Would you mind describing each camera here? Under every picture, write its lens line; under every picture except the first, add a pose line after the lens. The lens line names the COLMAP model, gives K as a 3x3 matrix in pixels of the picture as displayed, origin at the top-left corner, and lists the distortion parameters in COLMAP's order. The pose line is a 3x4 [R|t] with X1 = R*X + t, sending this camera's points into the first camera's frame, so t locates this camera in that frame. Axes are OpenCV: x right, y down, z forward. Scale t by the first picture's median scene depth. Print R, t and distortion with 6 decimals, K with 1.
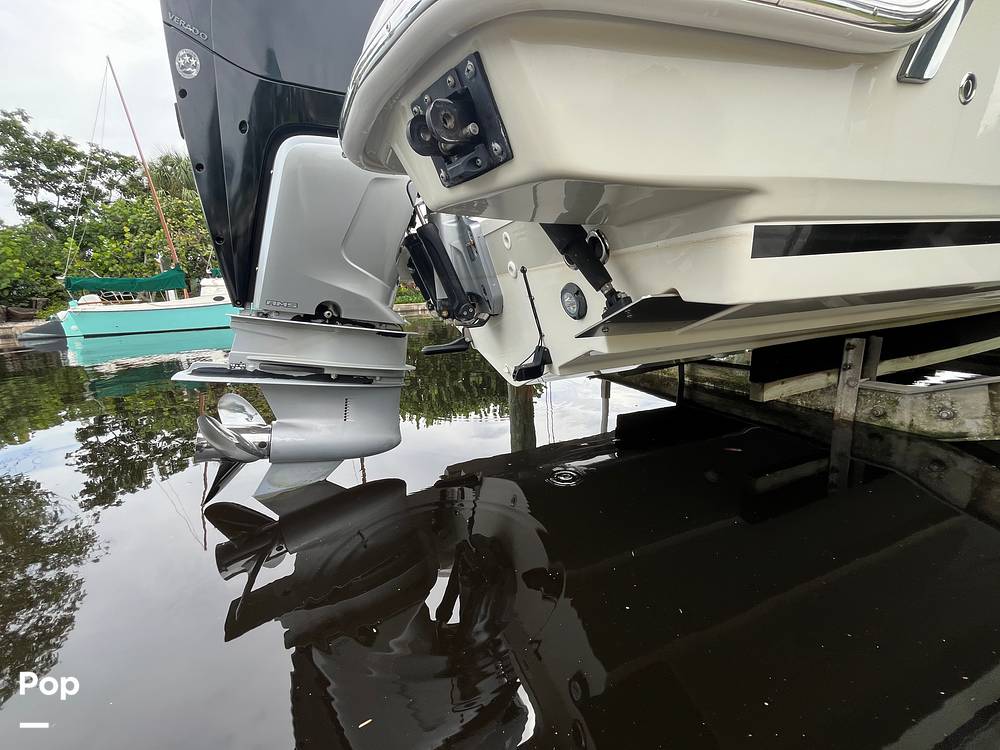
lens RADIAL K [[411.9, 0, 491.6], [0, 411.9, 346.6], [0, 0, 1]] dist [0.002015, 0.000608]
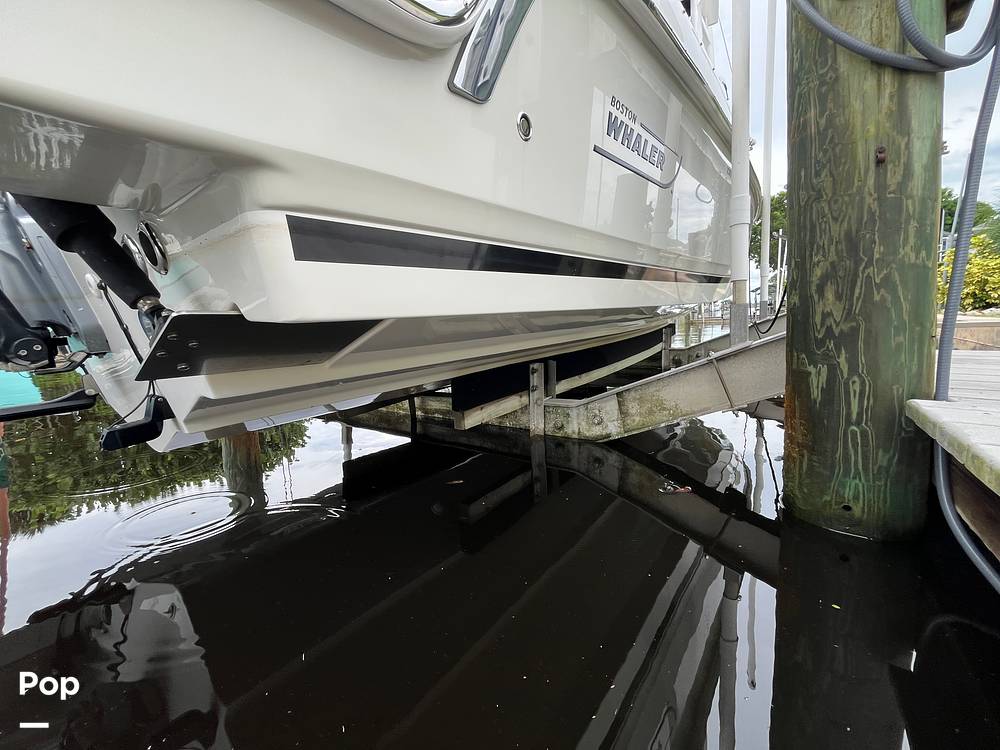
lens RADIAL K [[411.9, 0, 491.6], [0, 411.9, 346.6], [0, 0, 1]] dist [0.002015, 0.000608]
pose [[0.862438, -0.027580, 0.505410, 0.184032], [0.074611, 0.994534, -0.073046, 0.008325], [-0.500633, 0.100707, 0.859782, 0.062230]]
